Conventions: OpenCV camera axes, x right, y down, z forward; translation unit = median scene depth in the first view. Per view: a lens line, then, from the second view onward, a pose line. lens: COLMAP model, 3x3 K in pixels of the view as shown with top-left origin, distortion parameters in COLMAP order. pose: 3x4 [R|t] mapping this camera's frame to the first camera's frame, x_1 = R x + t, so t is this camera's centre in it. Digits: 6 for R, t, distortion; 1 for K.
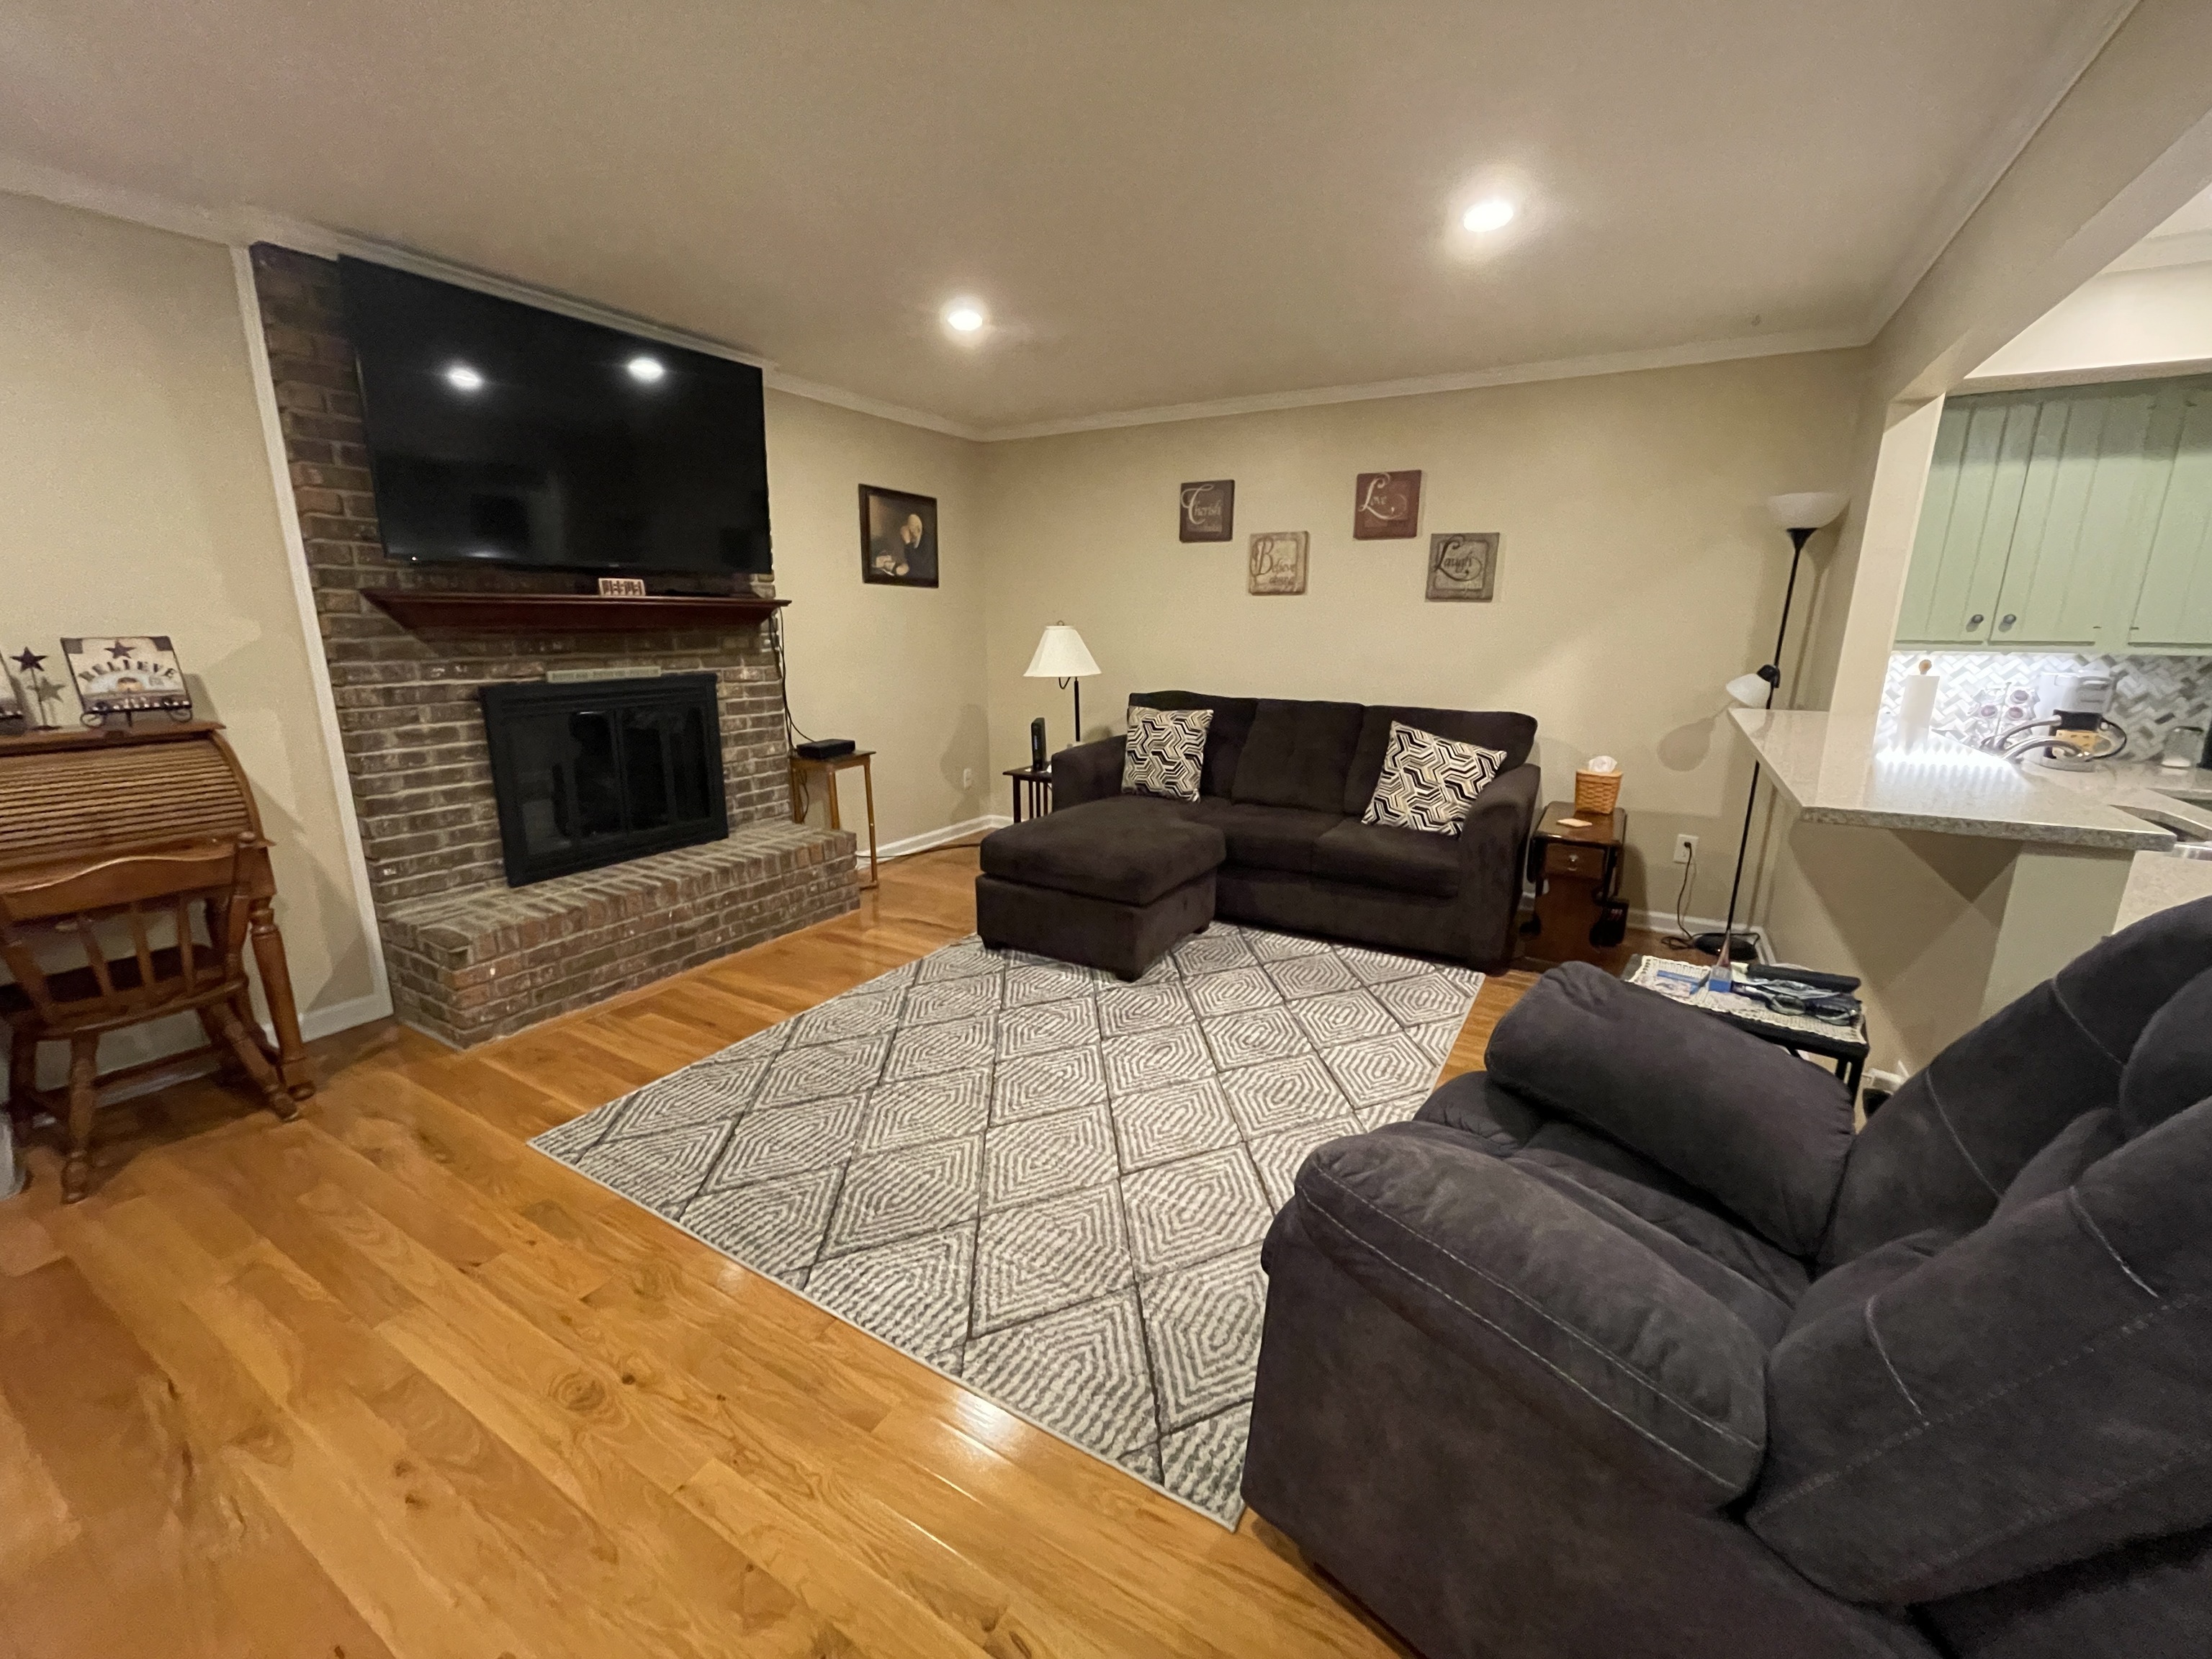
lens RADIAL K [[903.1, 0, 1103.5], [0, 903.1, 832.4], [0, 0, 1]] dist [-0.000636, 0.000917]
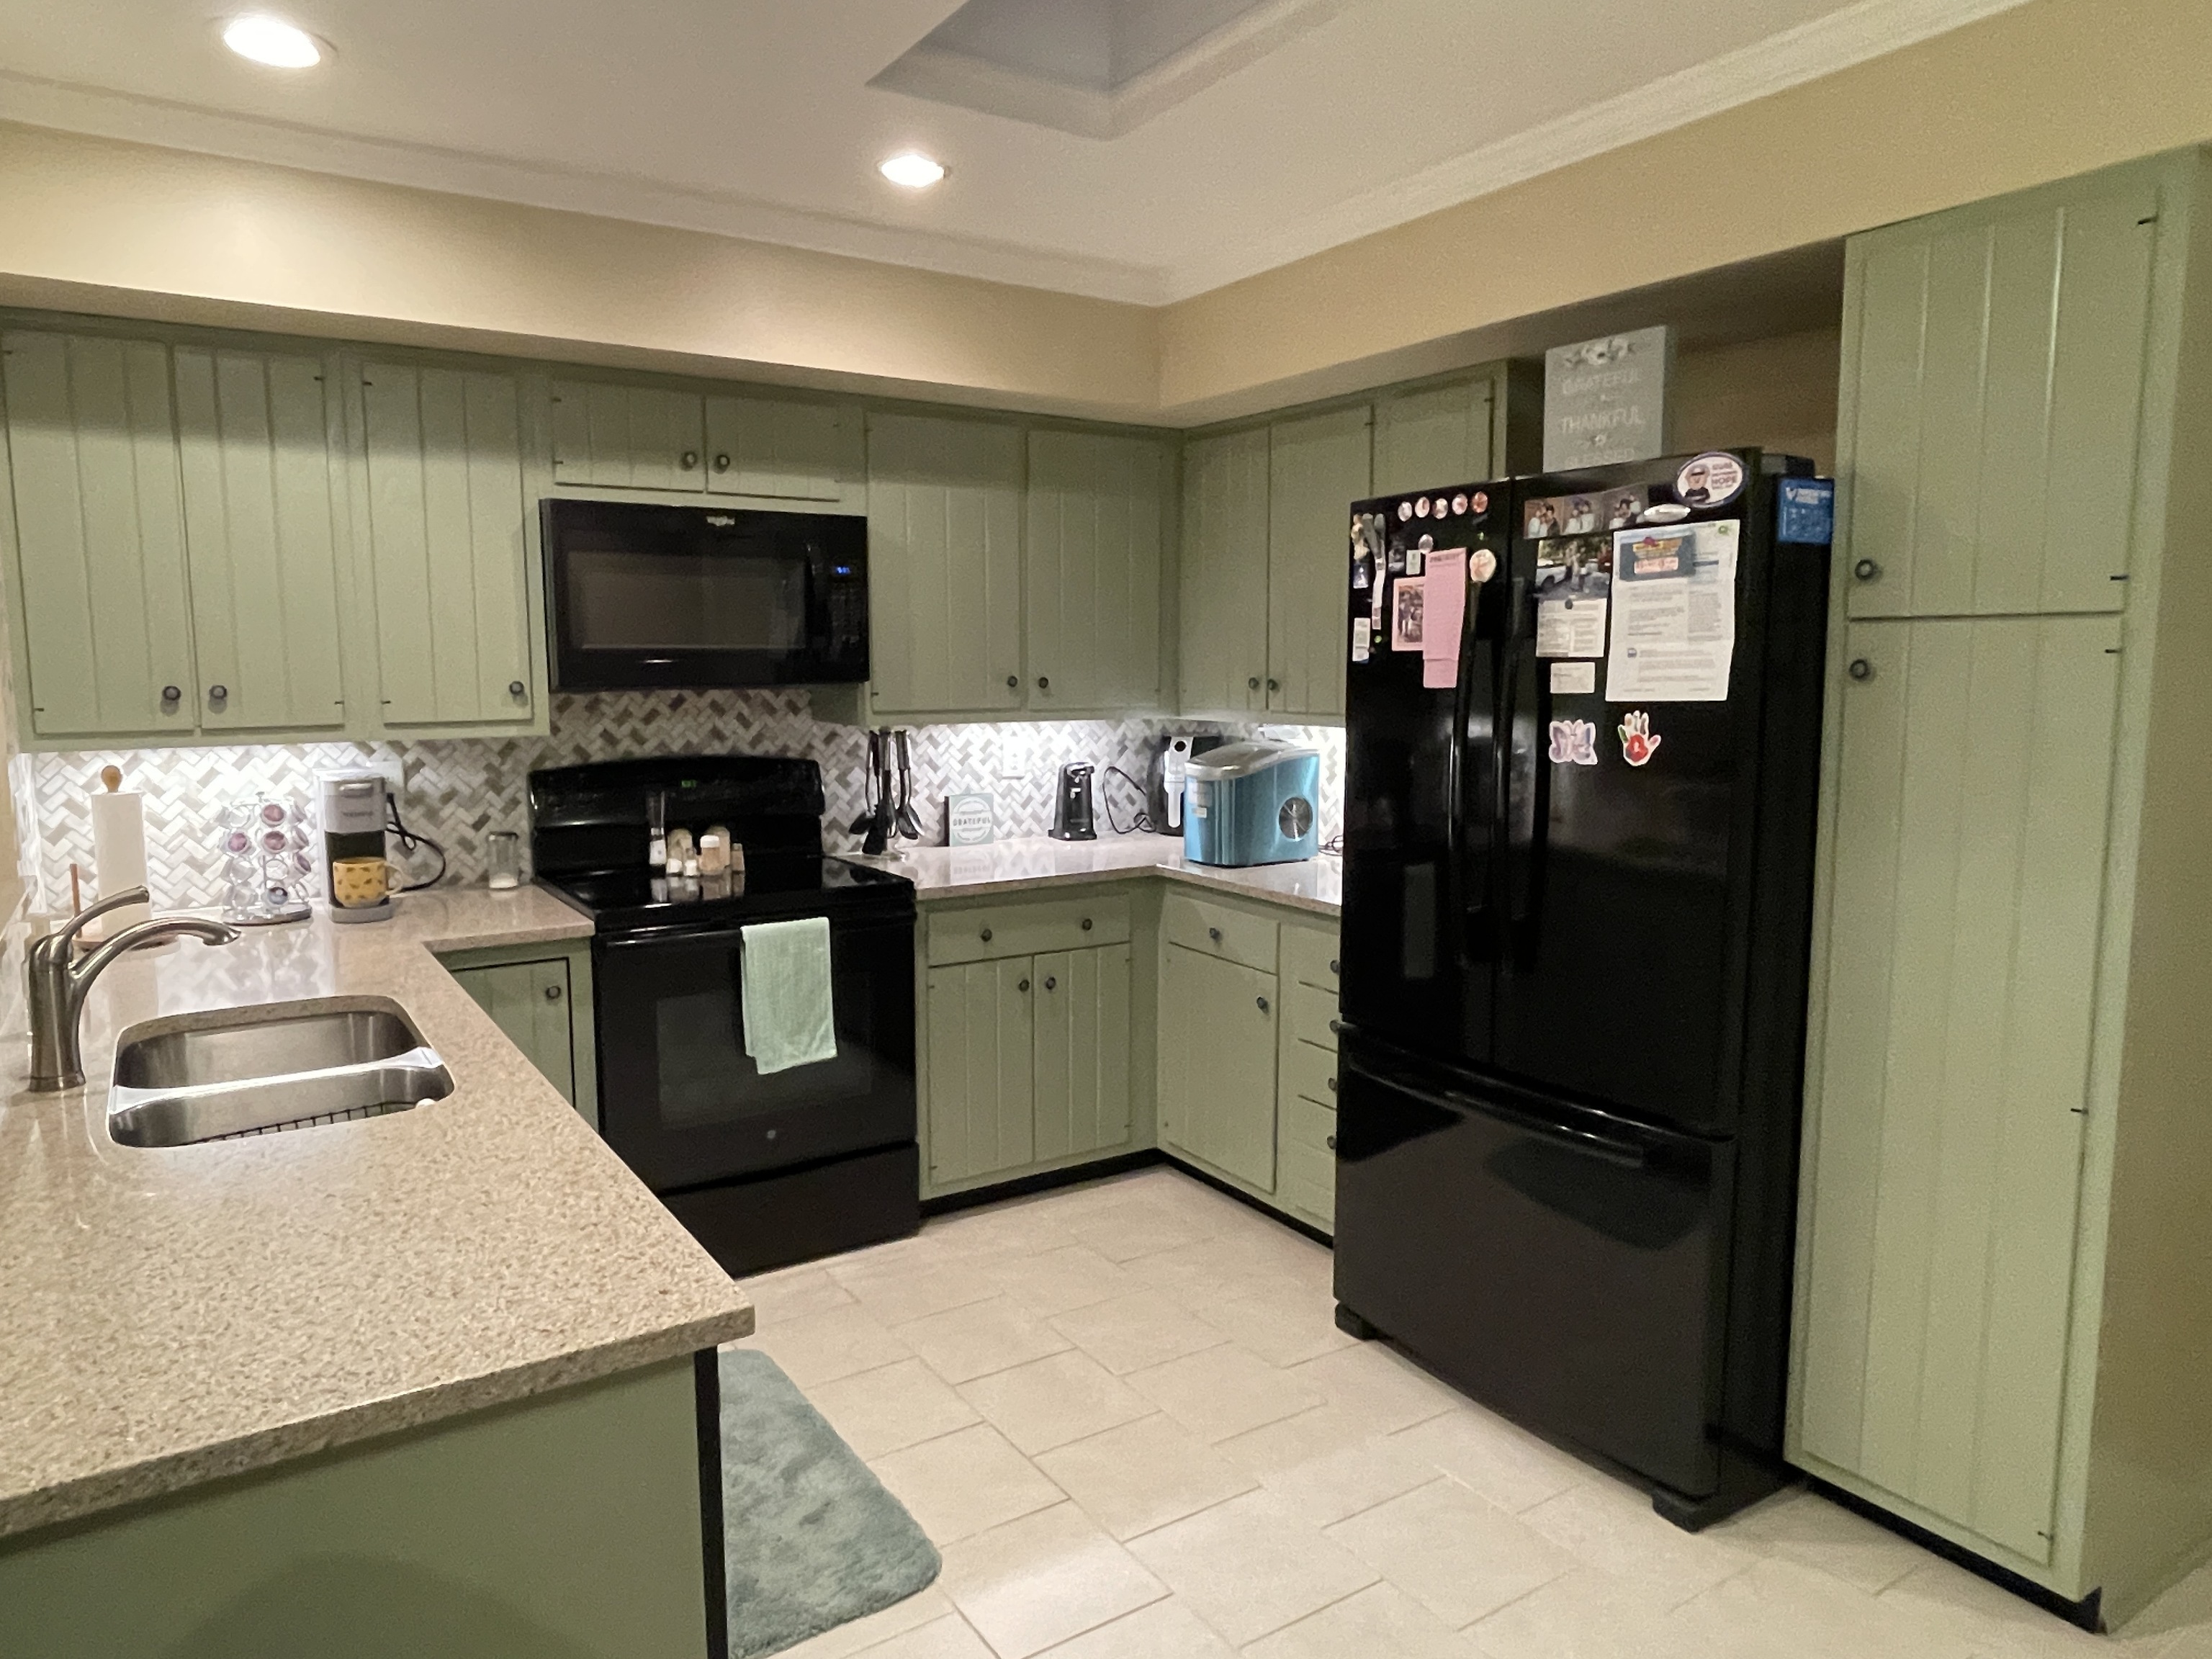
lens RADIAL K [[1425.9, 0, 1102.0], [0, 1425.9, 827.0], [0, 0, 1]] dist [0.009506, -0.021363]
pose [[0.436332, -0.114919, 0.892417, 0.336281], [0.215527, 0.976286, 0.020341, -0.034732], [-0.873592, 0.183464, 0.450753, 0.063515]]
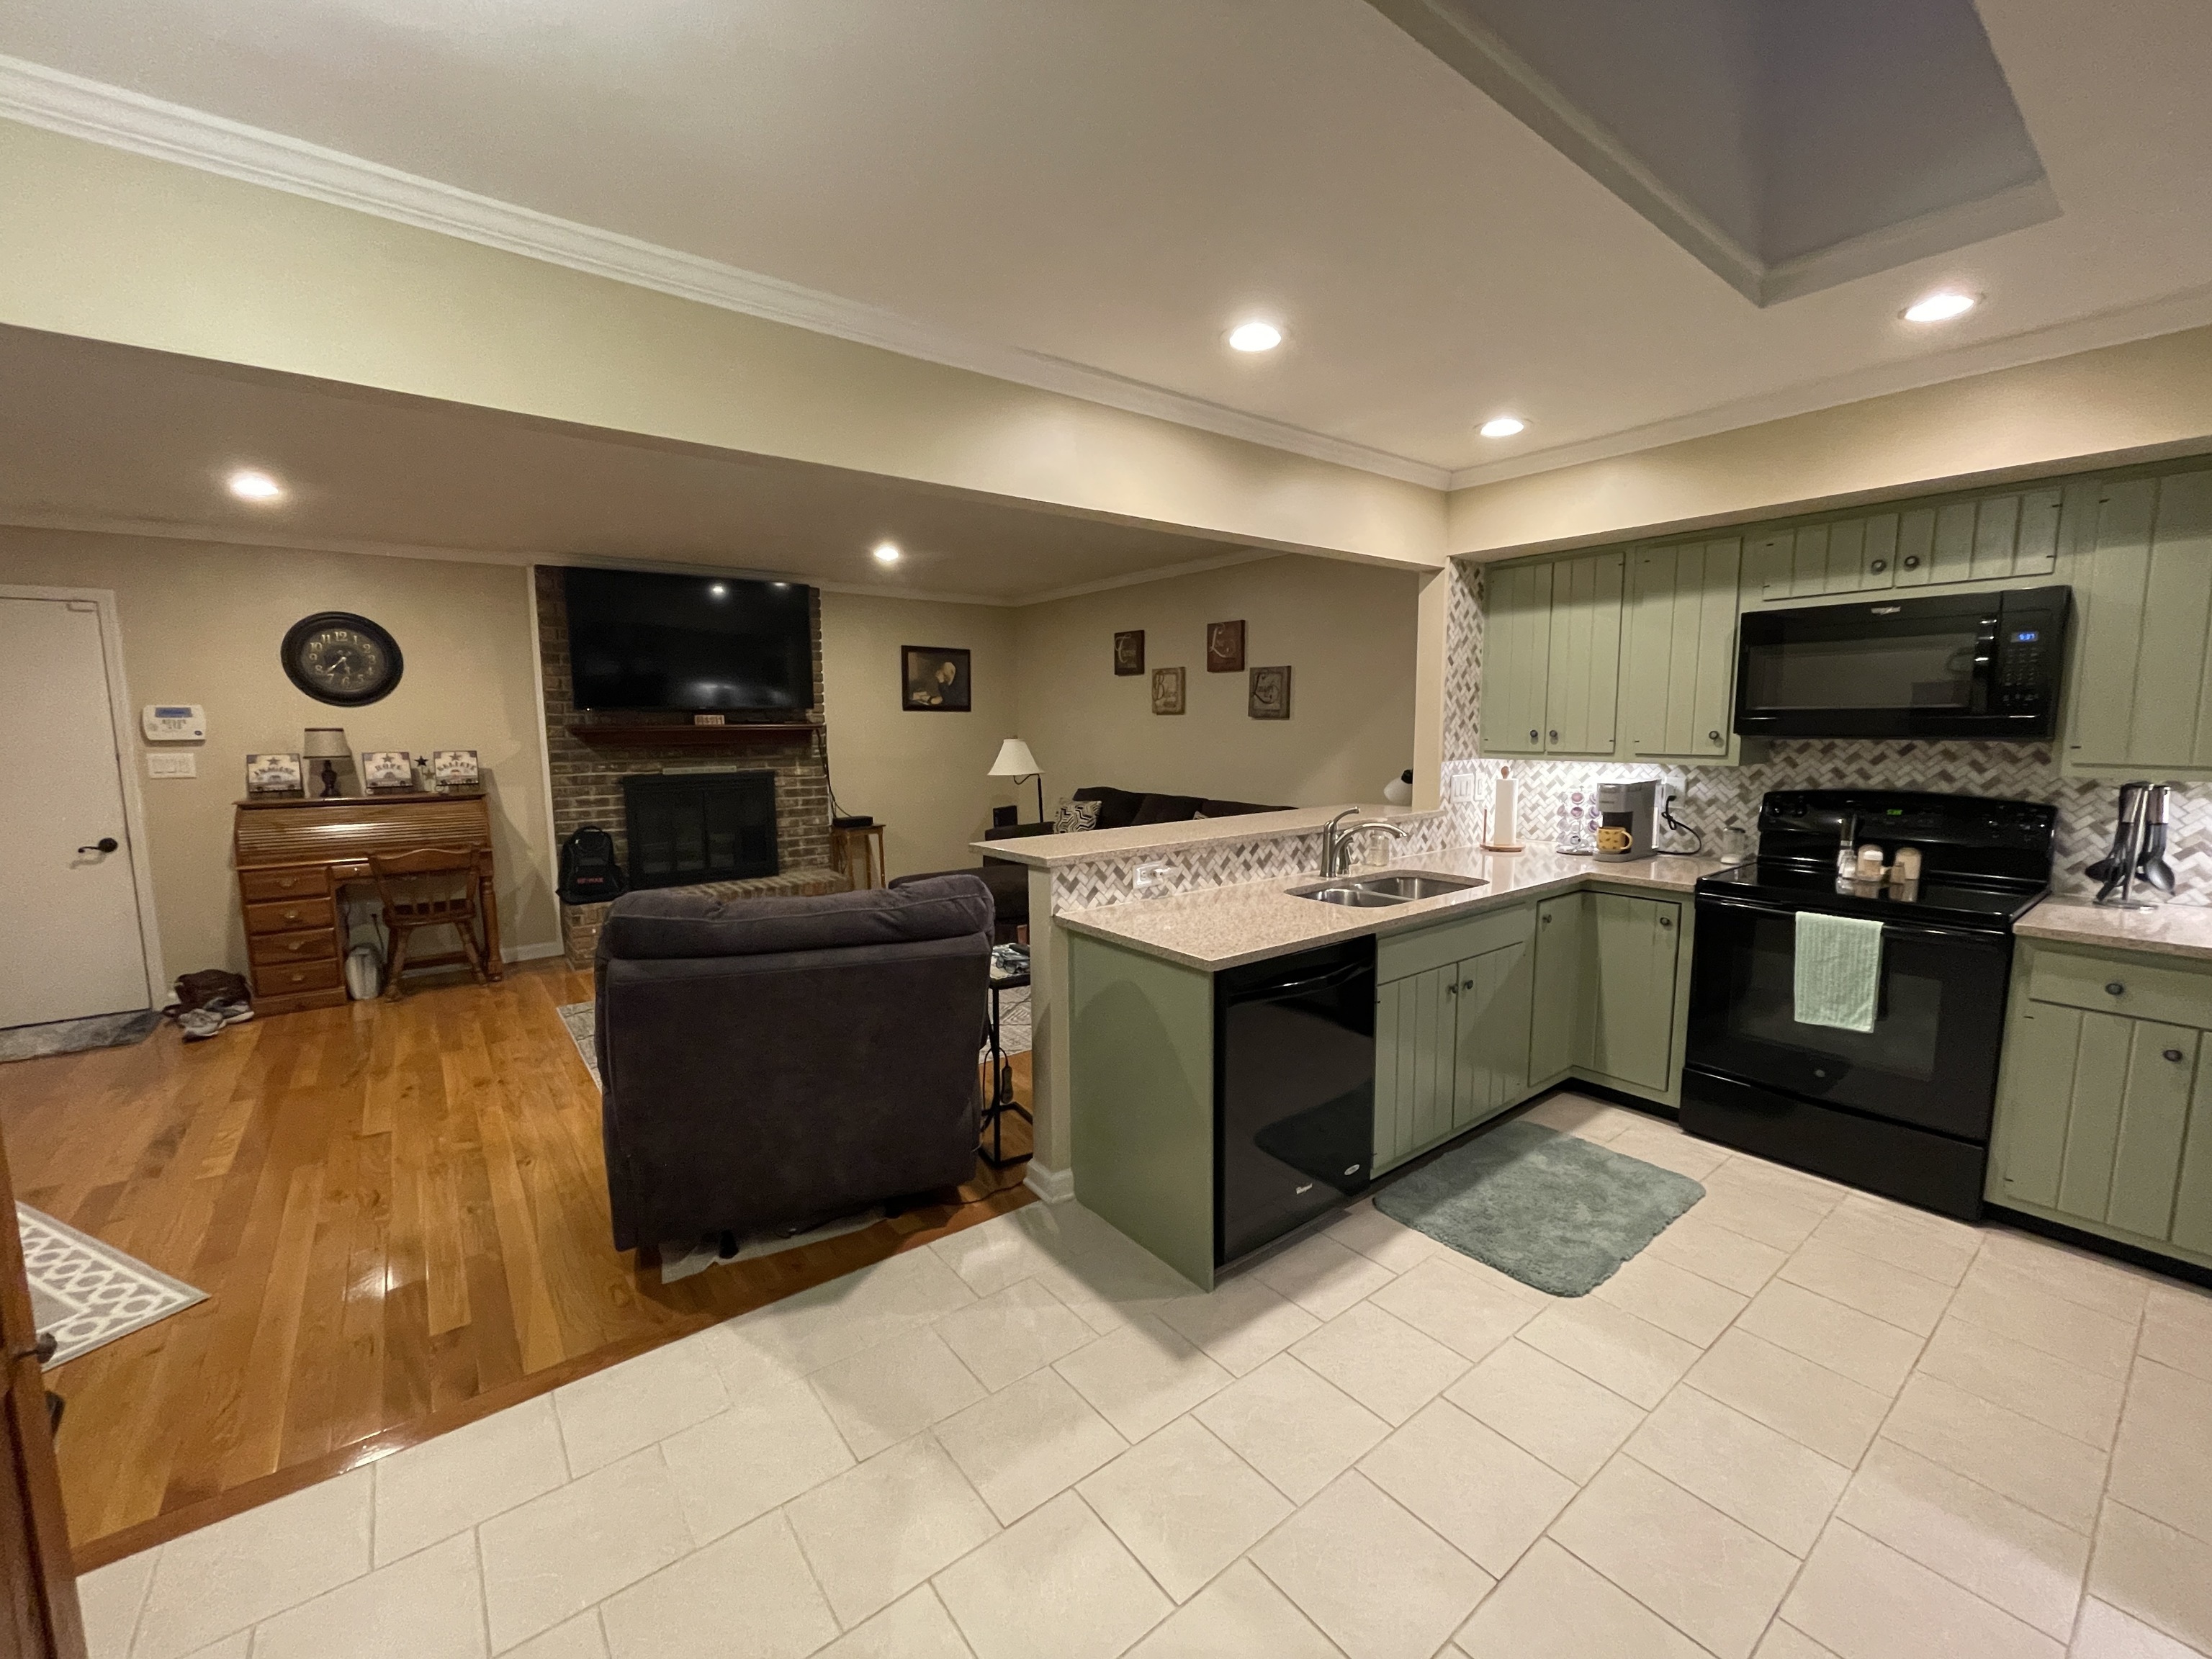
lens RADIAL K [[903.1, 0, 1096.8], [0, 903.1, 833.7], [0, 0, 1]] dist [-0.000636, 0.000917]
pose [[0.927492, 0.033753, -0.372315, 0.745101], [-0.074690, 0.992567, -0.096081, 0.047641], [0.366305, 0.116923, 0.923120, -0.265813]]
